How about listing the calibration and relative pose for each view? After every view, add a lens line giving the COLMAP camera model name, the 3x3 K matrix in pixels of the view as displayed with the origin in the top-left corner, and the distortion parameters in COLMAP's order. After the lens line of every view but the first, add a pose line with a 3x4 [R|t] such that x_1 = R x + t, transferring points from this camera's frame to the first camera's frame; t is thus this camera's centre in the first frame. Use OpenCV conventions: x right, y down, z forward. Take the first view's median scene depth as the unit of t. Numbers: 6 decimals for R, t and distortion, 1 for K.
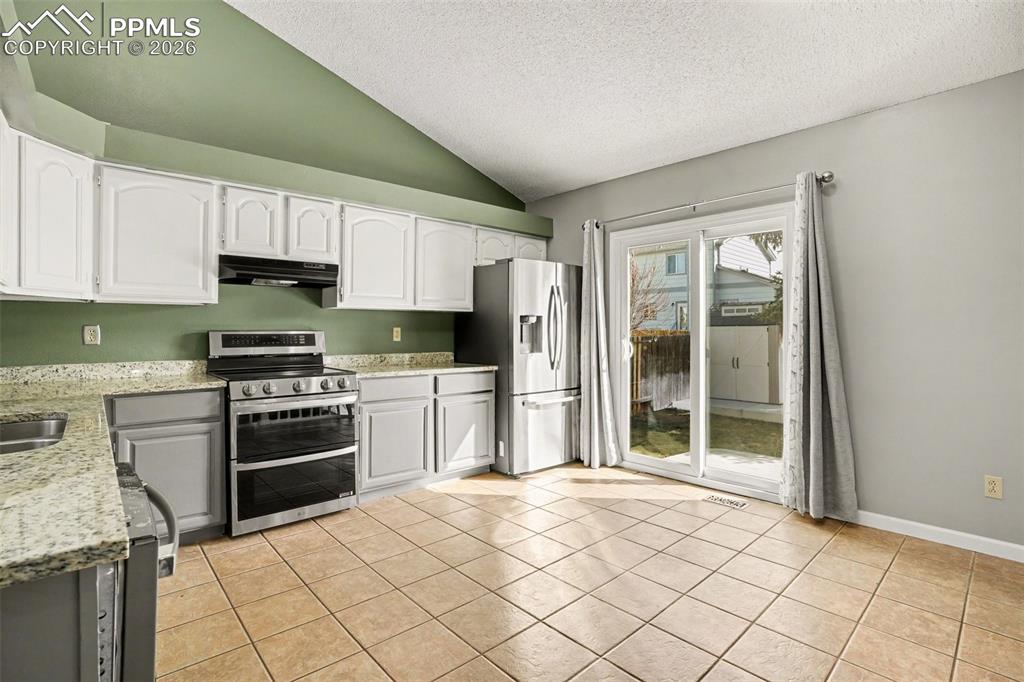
lens RADIAL K [[481.5, 0, 516.1], [0, 481.5, 318.5], [0, 0, 1]] dist [0.000388, 0.000097]
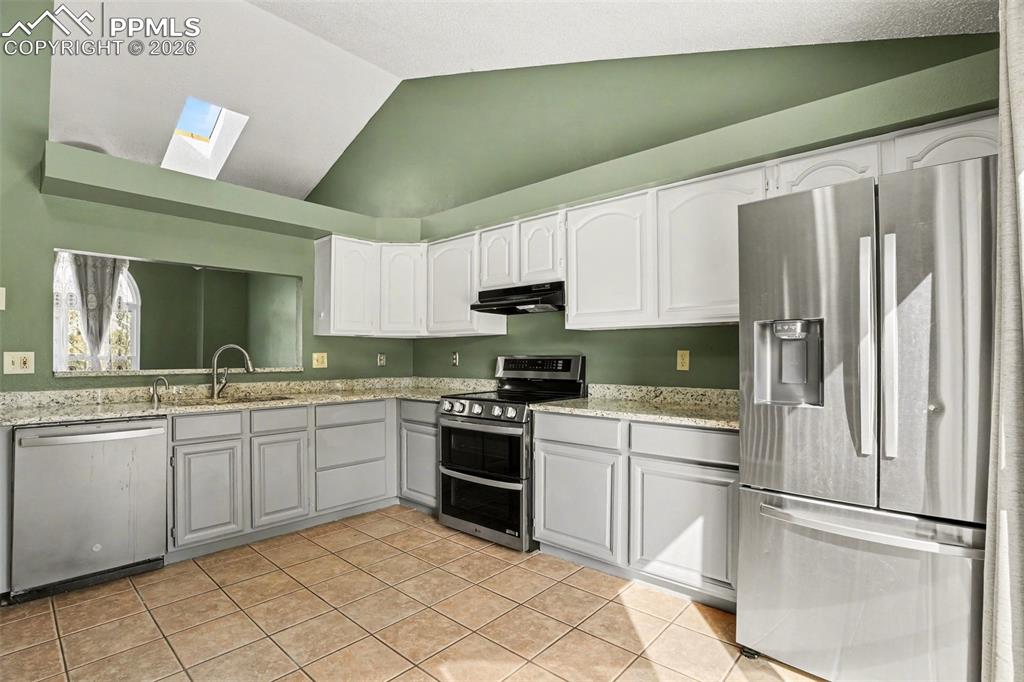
lens RADIAL K [[494.0, 0, 514.0], [0, 494.0, 352.2], [0, 0, 1]] dist [-0.057196, 0.000311]
pose [[0.125045, -0.005871, -0.992134, 0.520616], [0.029098, 0.999574, -0.002247, 0.018458], [0.991724, -0.028588, 0.125163, 0.799320]]
